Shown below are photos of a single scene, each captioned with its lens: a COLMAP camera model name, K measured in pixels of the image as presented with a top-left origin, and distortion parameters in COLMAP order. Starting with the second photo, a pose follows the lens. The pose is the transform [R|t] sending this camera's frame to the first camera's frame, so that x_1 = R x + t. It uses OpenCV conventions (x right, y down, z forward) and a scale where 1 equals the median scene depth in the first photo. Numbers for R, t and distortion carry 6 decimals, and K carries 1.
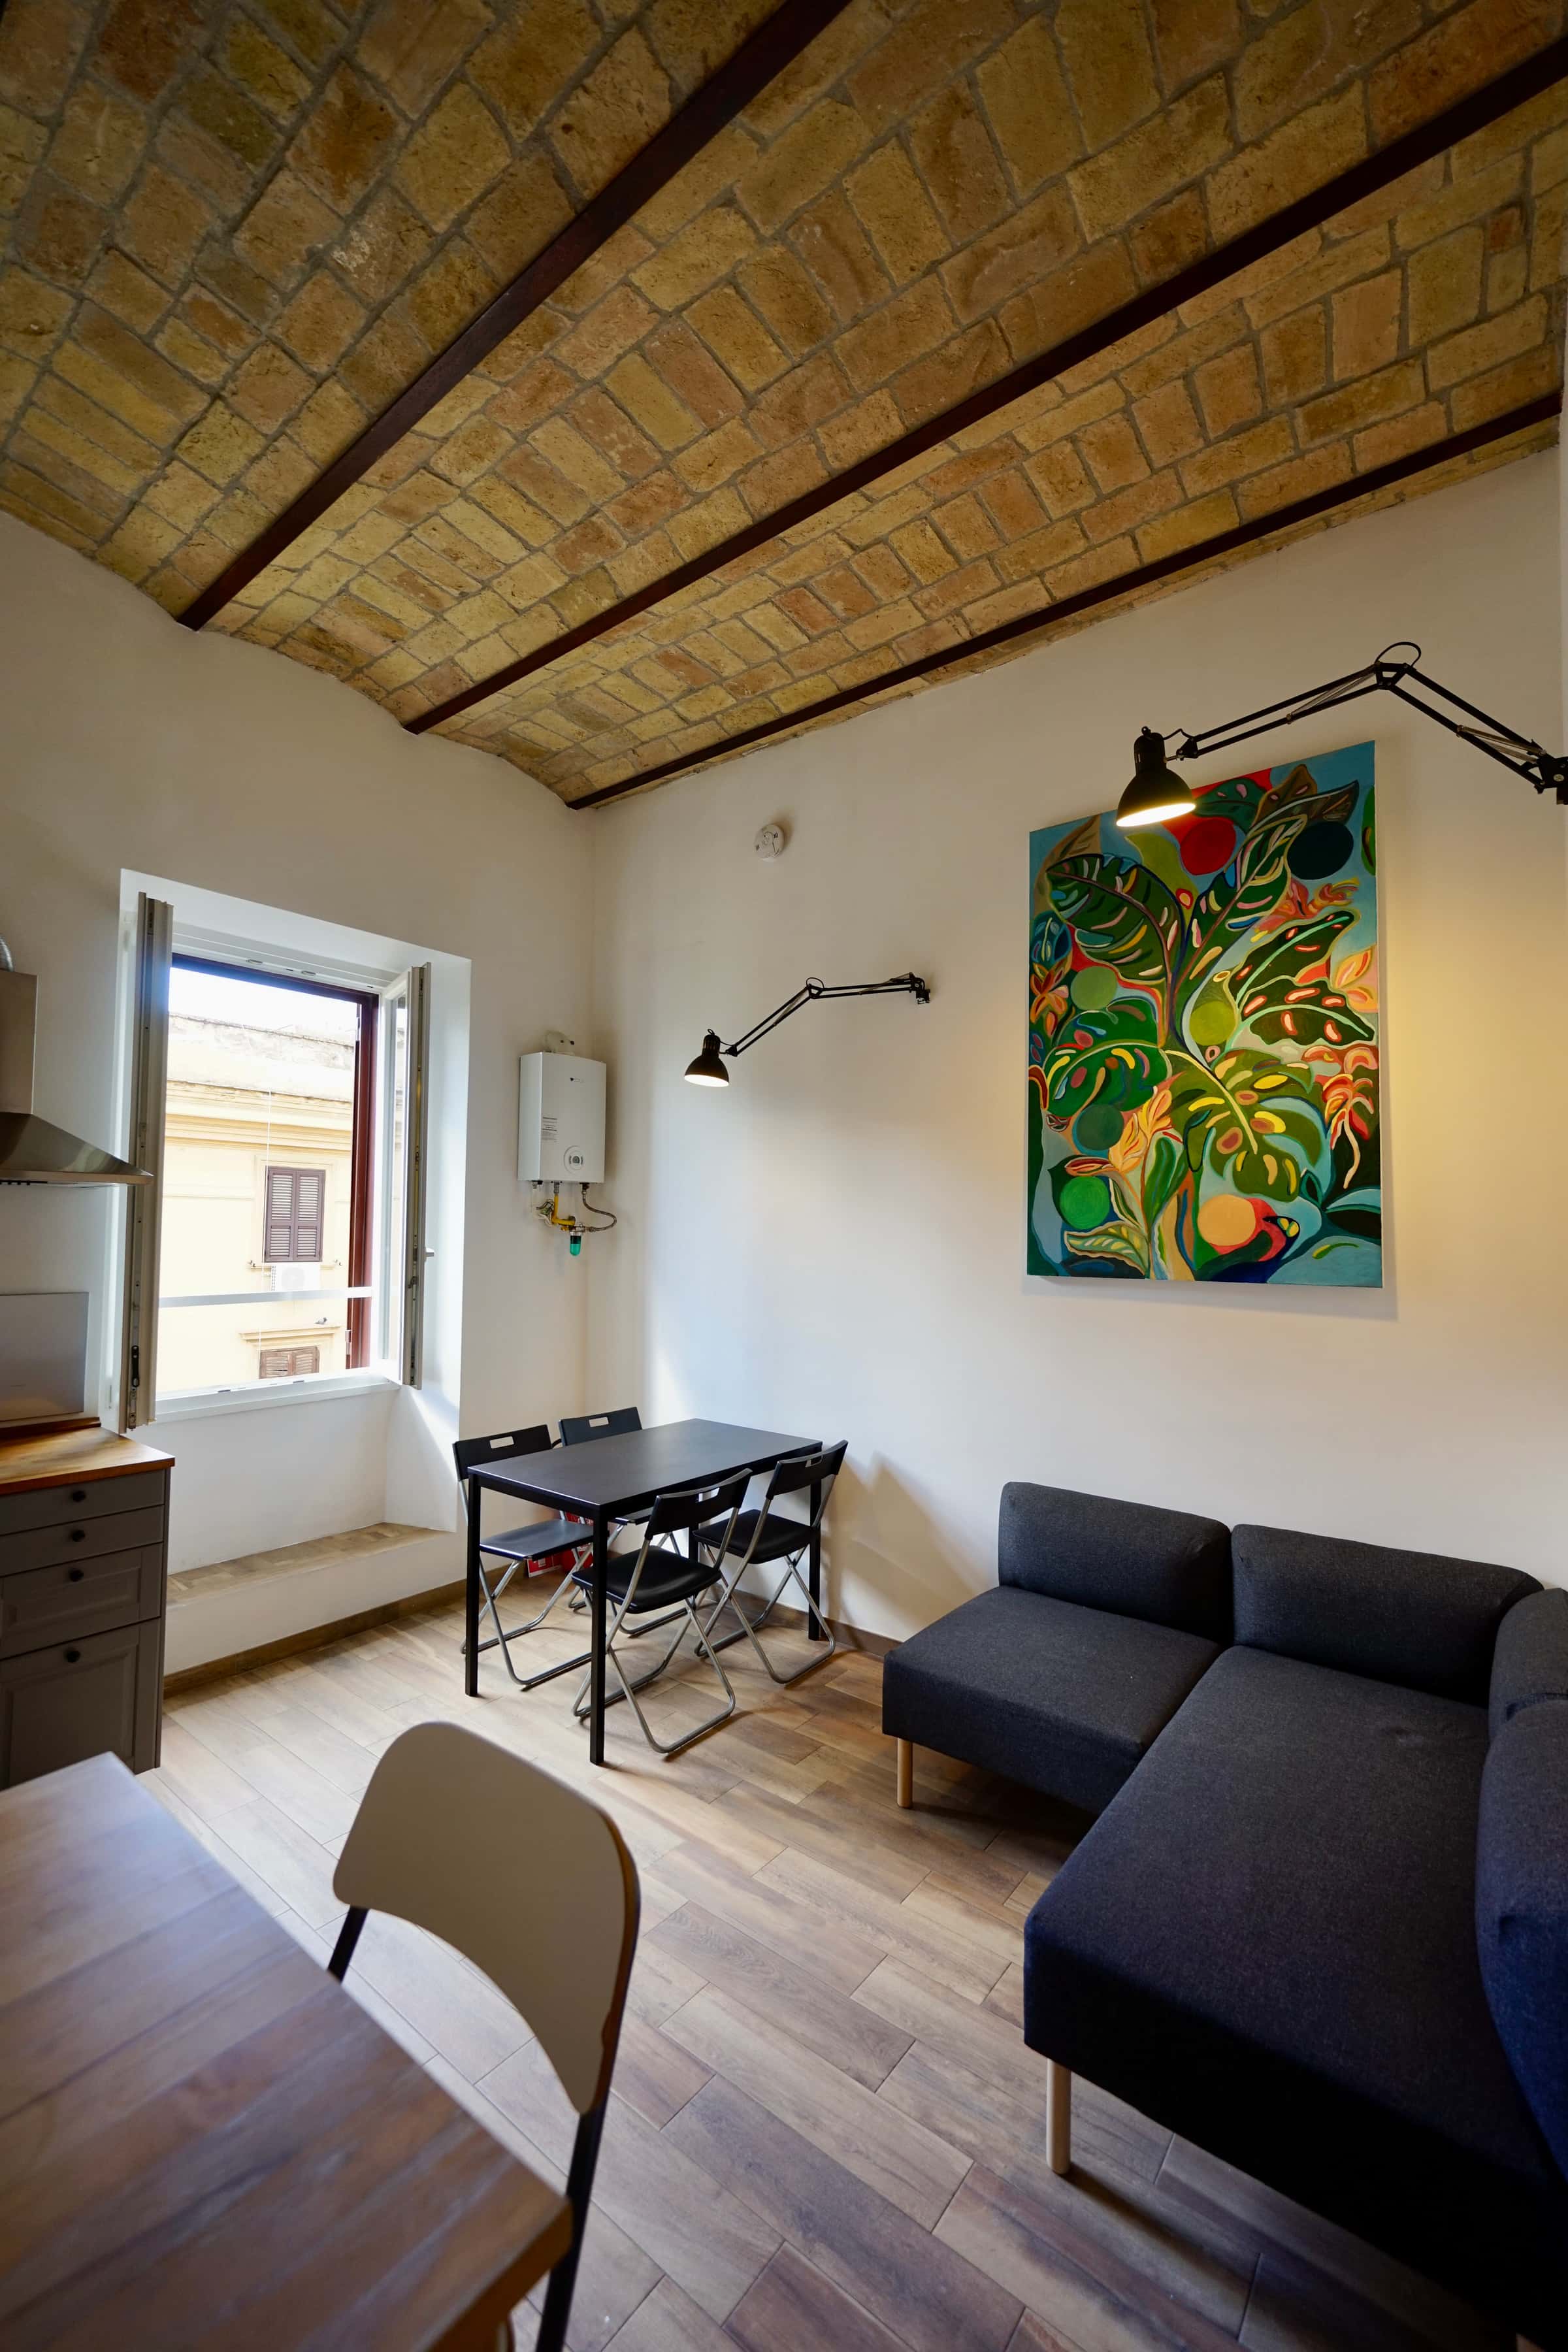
lens RADIAL K [[943.6, 0, 783.0], [0, 943.6, 1188.0], [0, 0, 1]] dist [-0.007990, 0.002834]
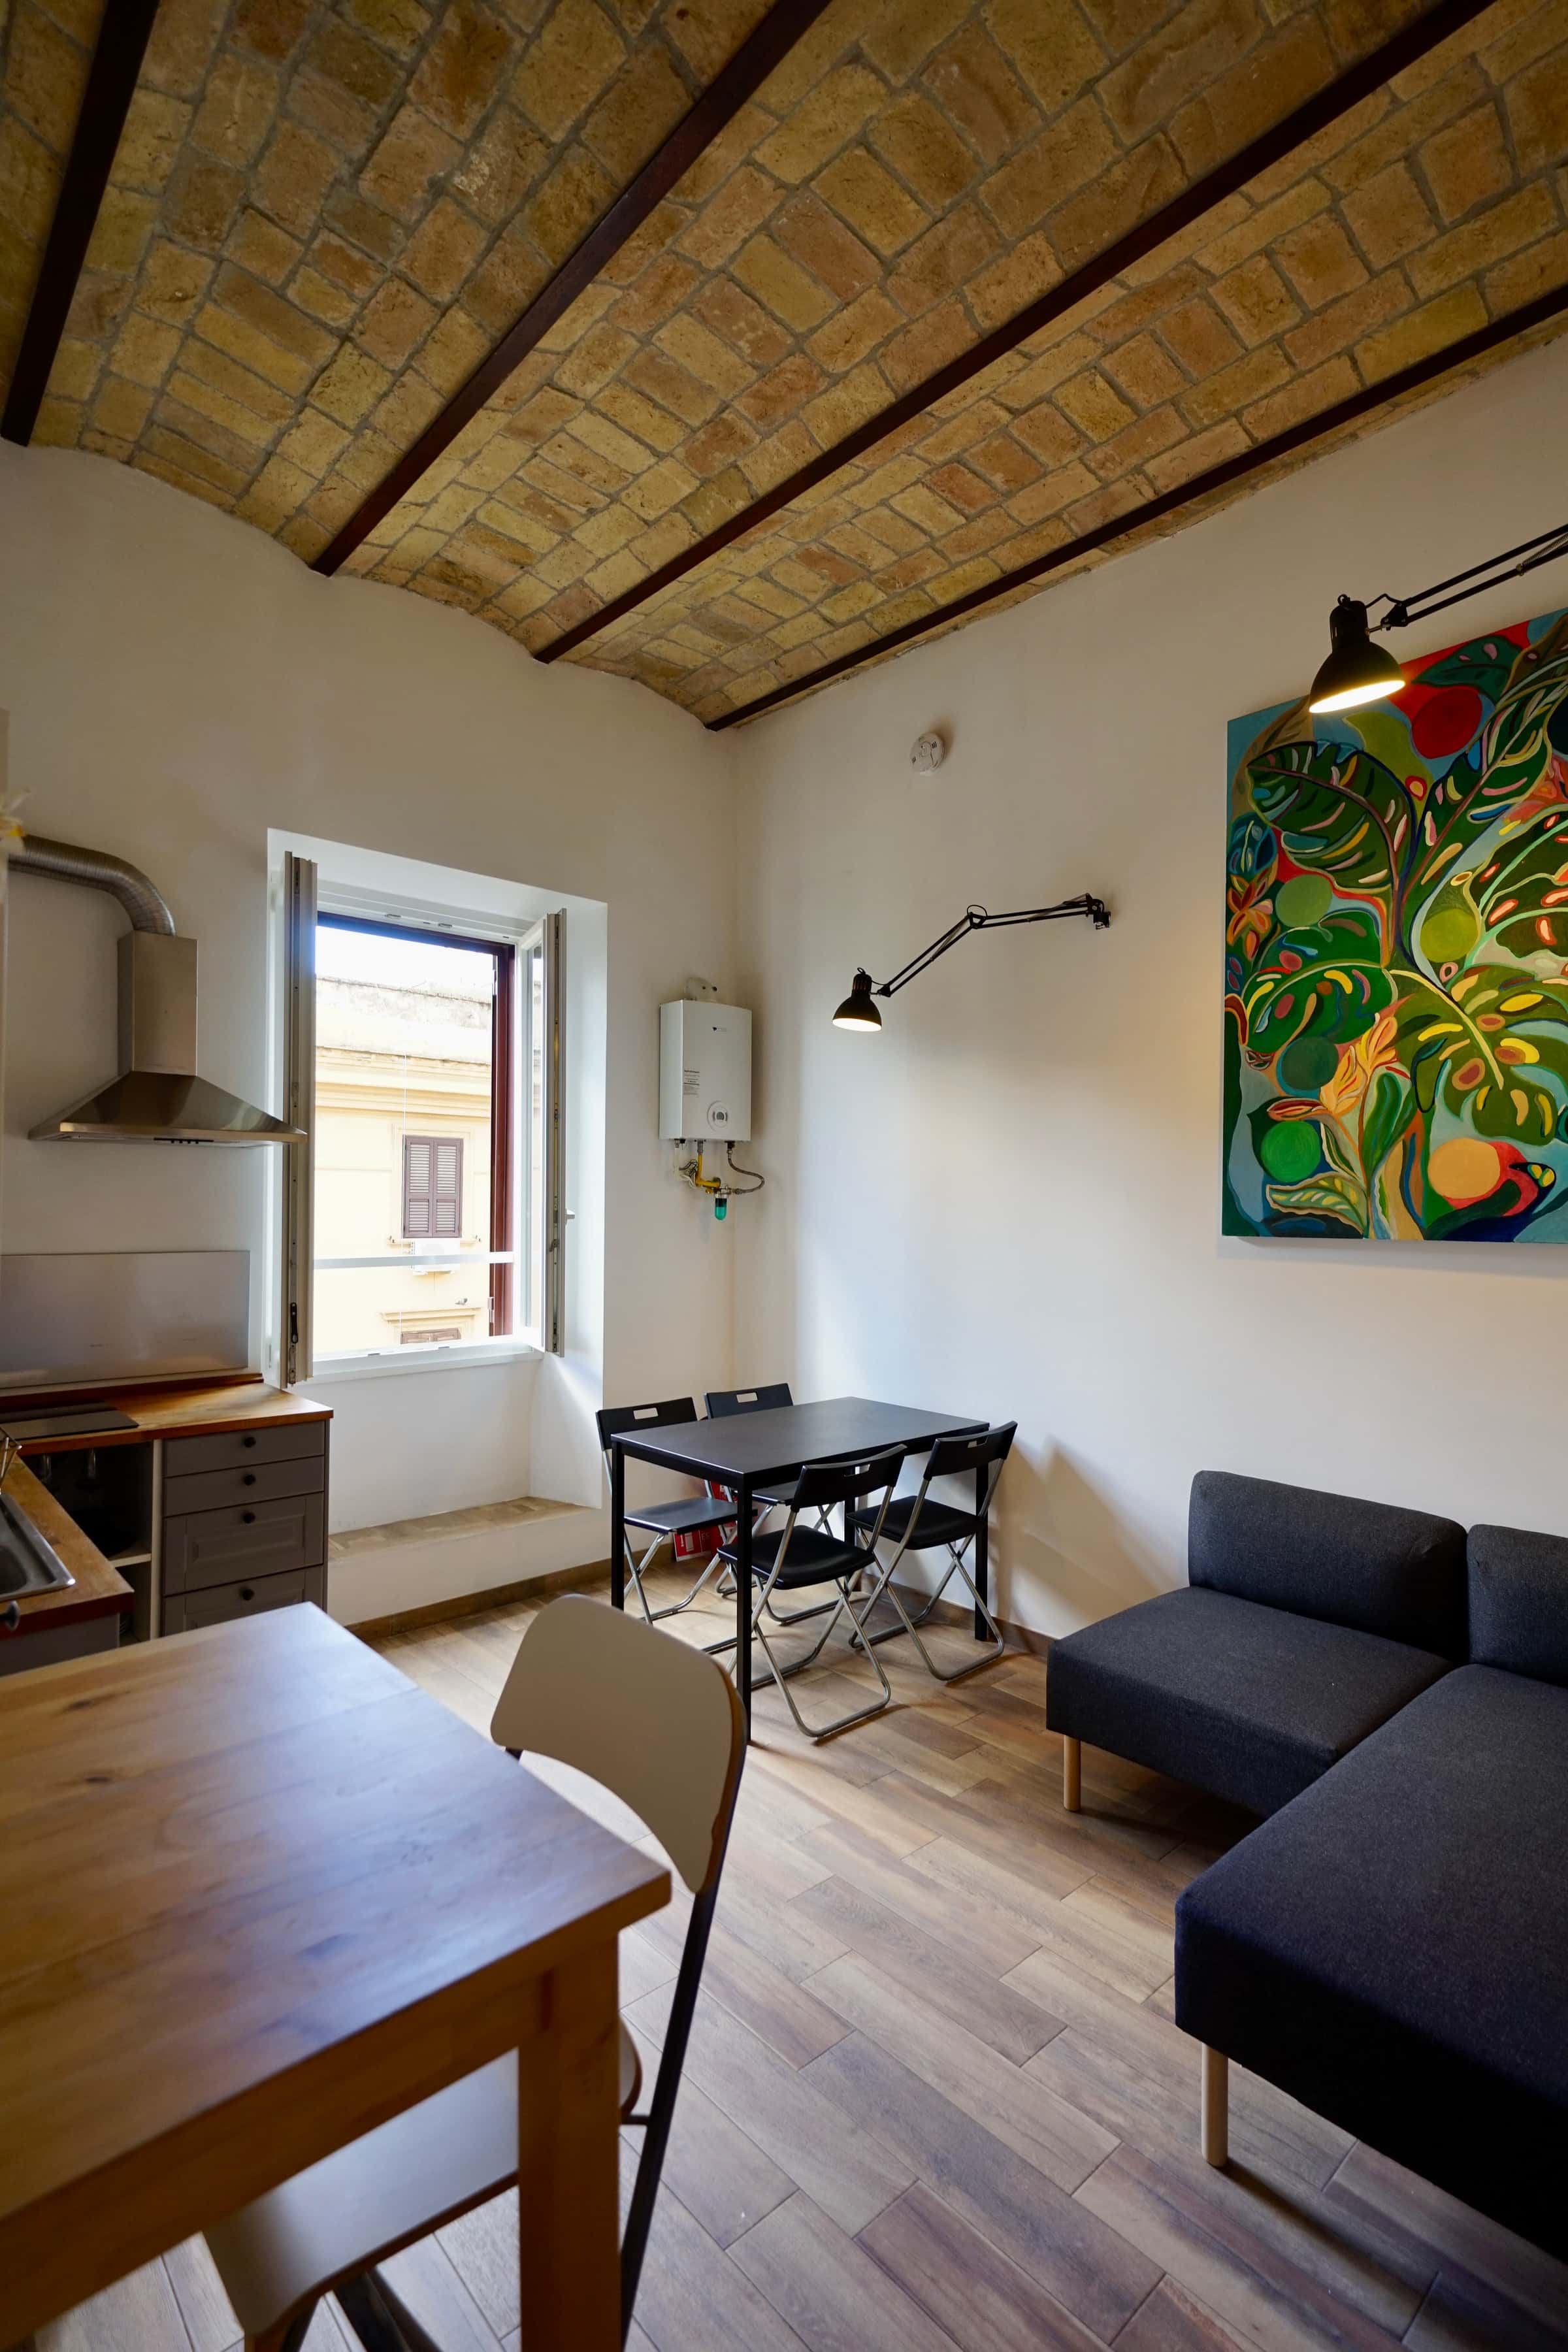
lens RADIAL K [[1100.0, 0, 783.5], [0, 1100.0, 1187.2], [0, 0, 1]] dist [0.007577, 0.003787]
pose [[0.985809, -0.006219, -0.167753, 0.032251], [0.010920, 0.999573, 0.027116, 0.016688], [0.167512, -0.028563, 0.985456, -0.078305]]
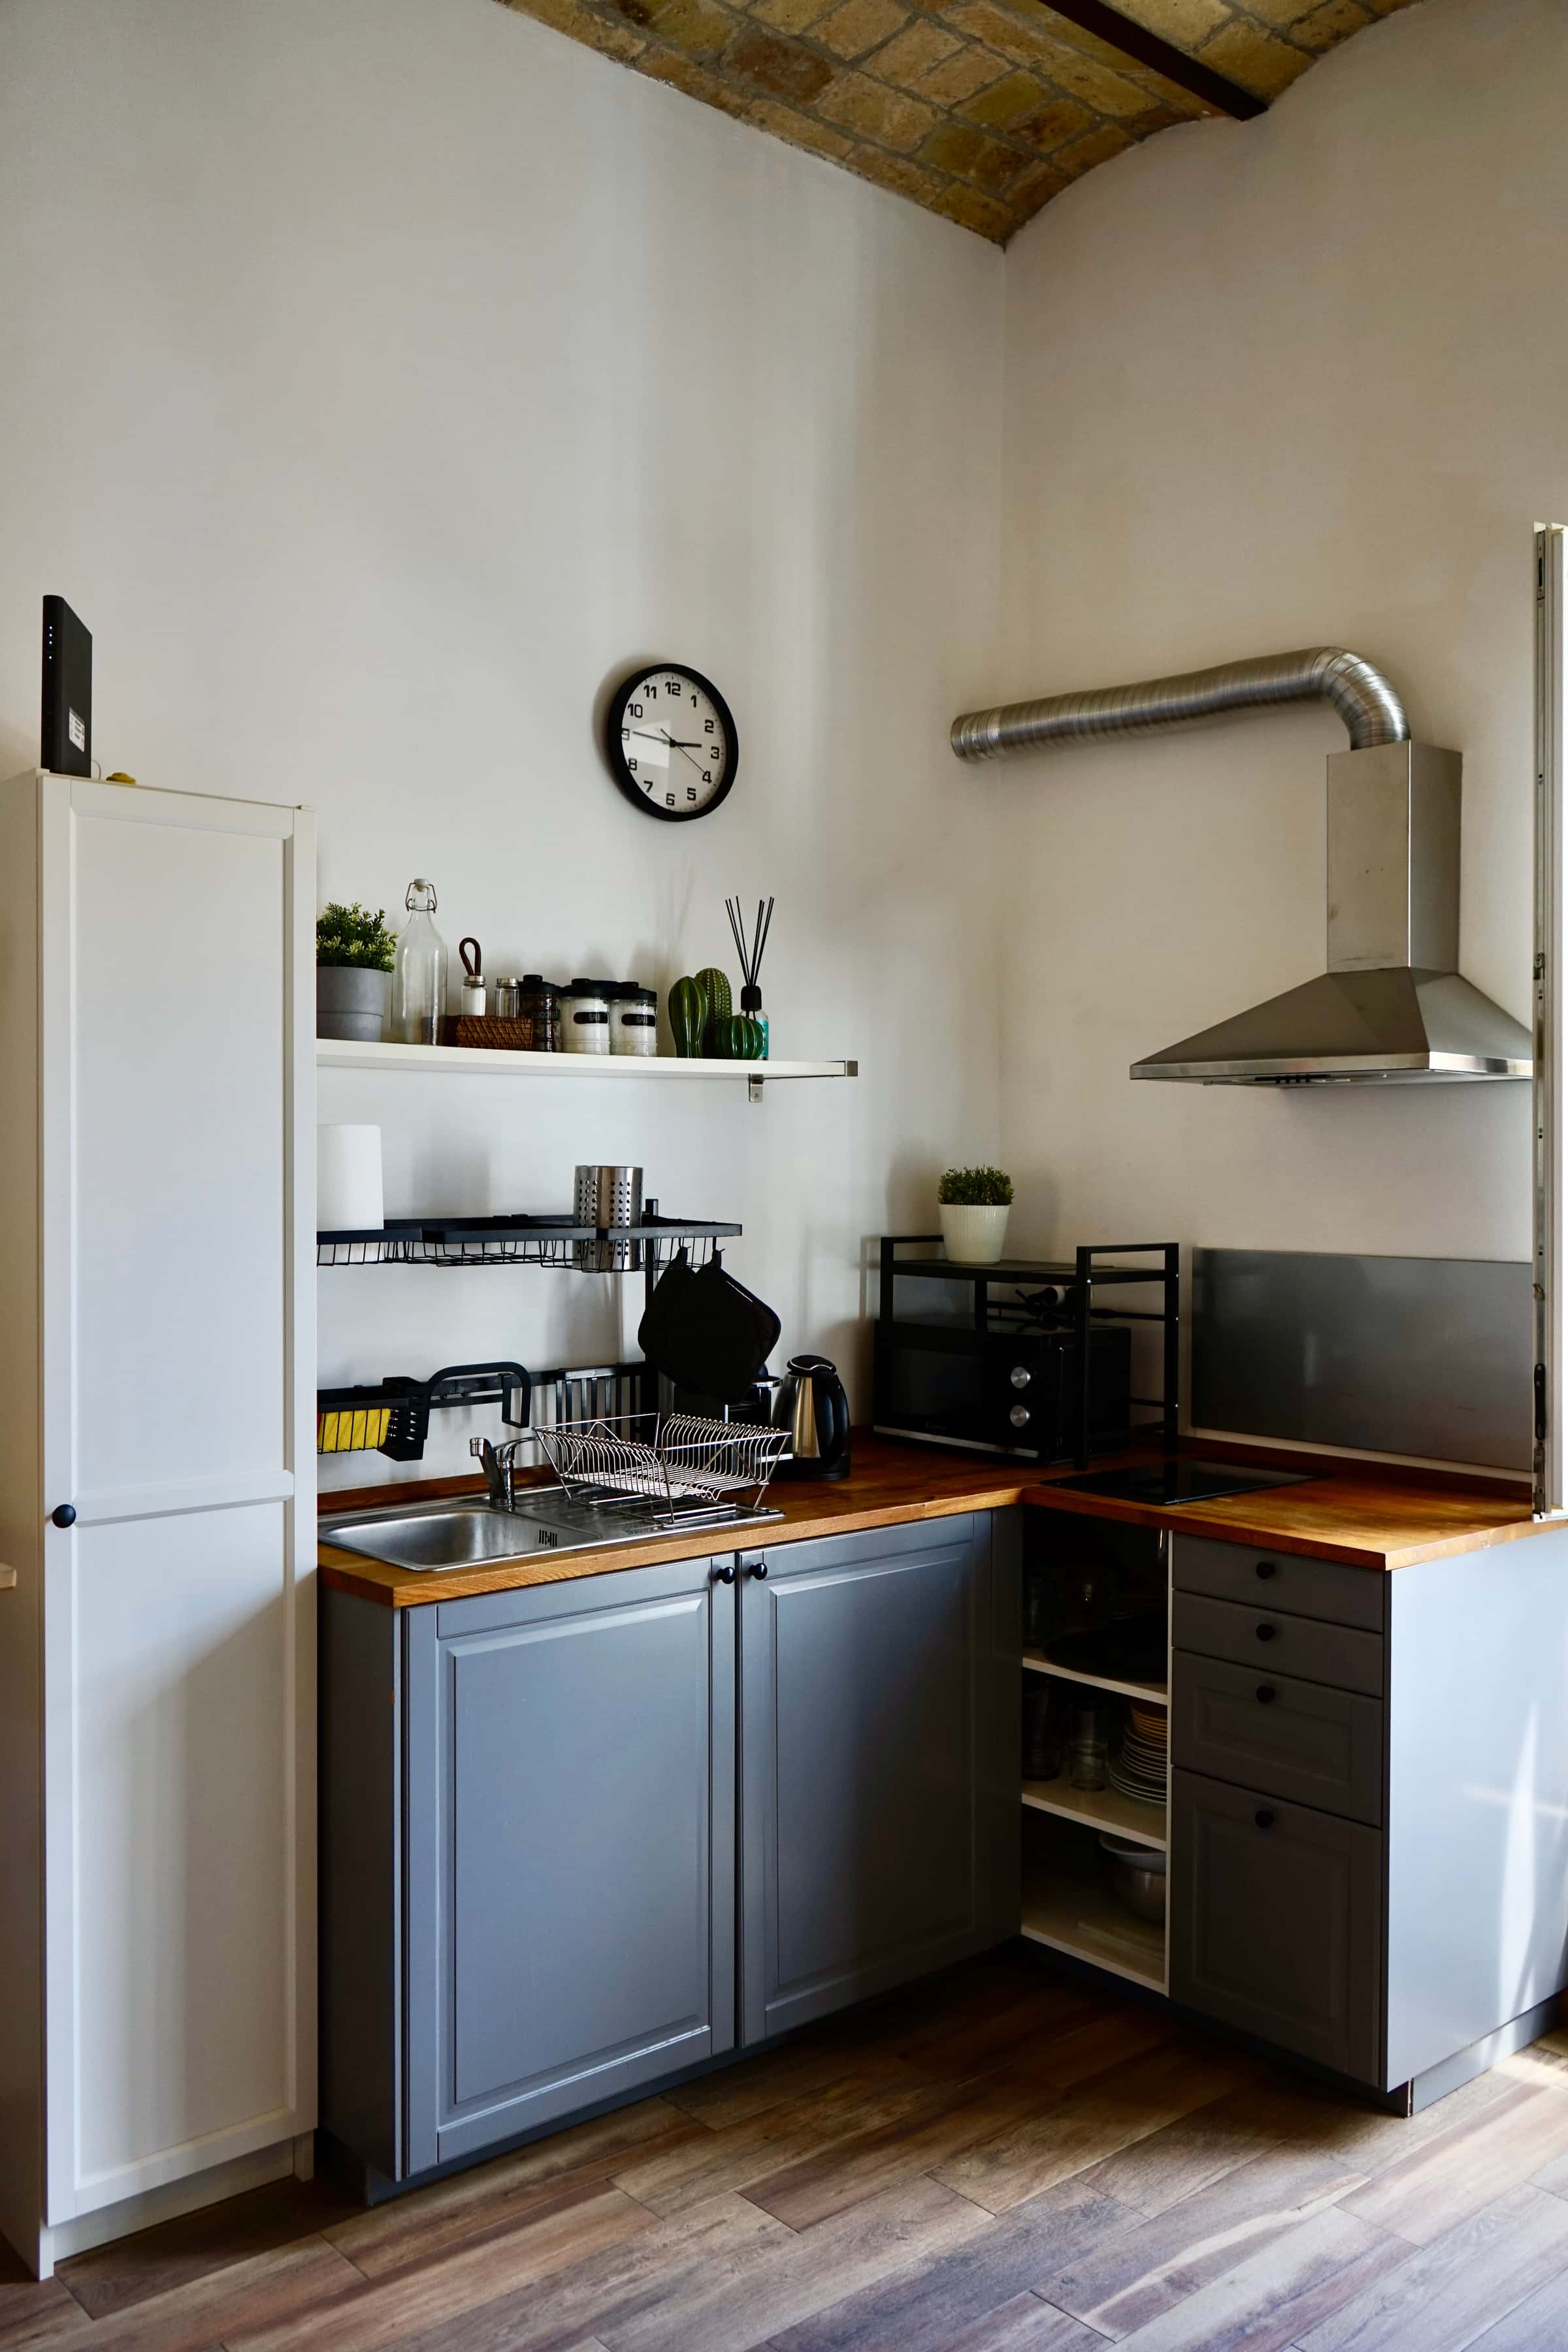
lens RADIAL K [[1879.6, 0, 774.0], [0, 1879.6, 1171.1], [0, 0, 1]] dist [-0.020178, 0.010769]
pose [[-0.187172, -0.007099, -0.982301, 0.457682], [0.040352, 0.999074, -0.014909, 0.054840], [0.981498, -0.042428, -0.186712, 0.768275]]
